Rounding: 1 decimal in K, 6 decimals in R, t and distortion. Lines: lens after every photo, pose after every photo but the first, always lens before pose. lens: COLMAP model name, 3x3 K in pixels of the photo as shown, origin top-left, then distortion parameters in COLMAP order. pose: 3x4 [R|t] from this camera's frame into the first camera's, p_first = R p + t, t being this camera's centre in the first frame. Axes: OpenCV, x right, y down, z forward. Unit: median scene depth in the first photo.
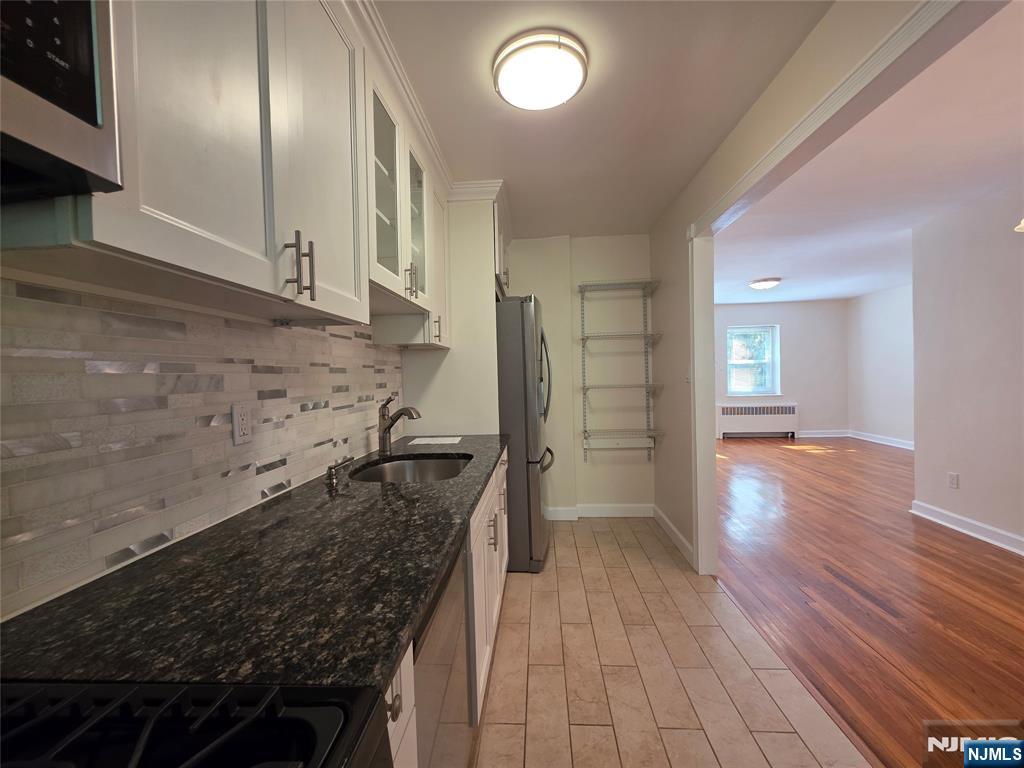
lens RADIAL K [[411.7, 0, 512.5], [0, 411.7, 382.4], [0, 0, 1]] dist [0.001184, -0.000096]
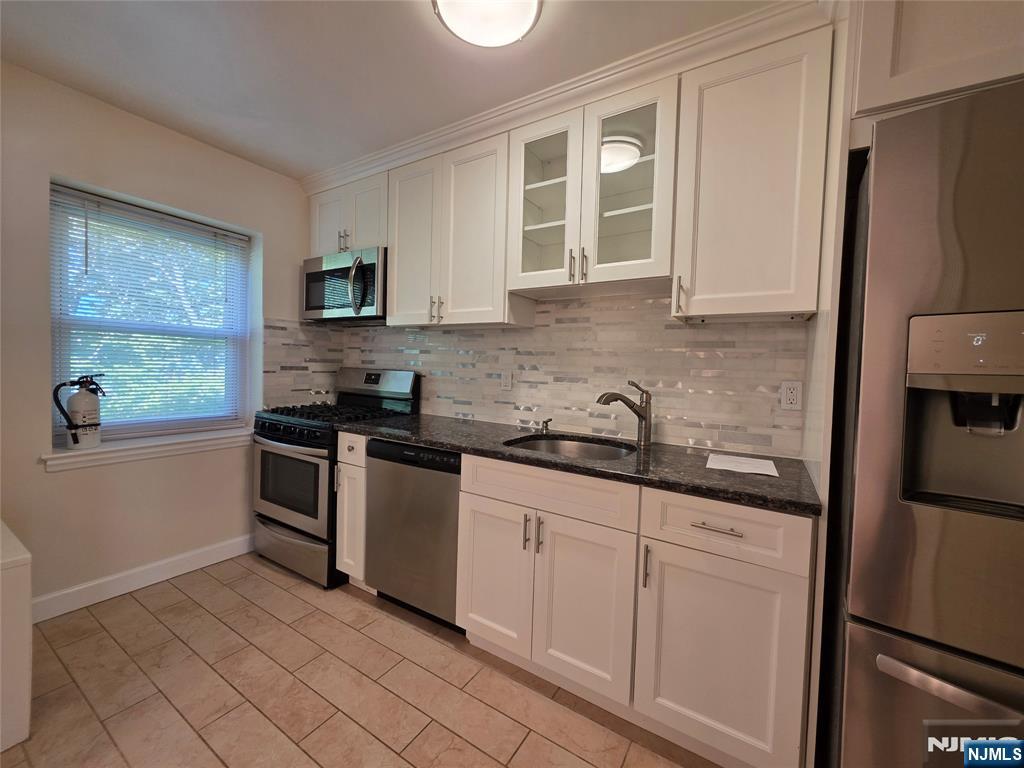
lens RADIAL K [[411.7, 0, 511.6], [0, 411.7, 380.6], [0, 0, 1]] dist [0.001184, -0.000096]
pose [[-0.480198, 0.044807, -0.876015, 0.986902], [-0.034213, 0.996978, 0.069748, -0.035180], [0.876493, 0.063464, -0.477214, 1.808104]]
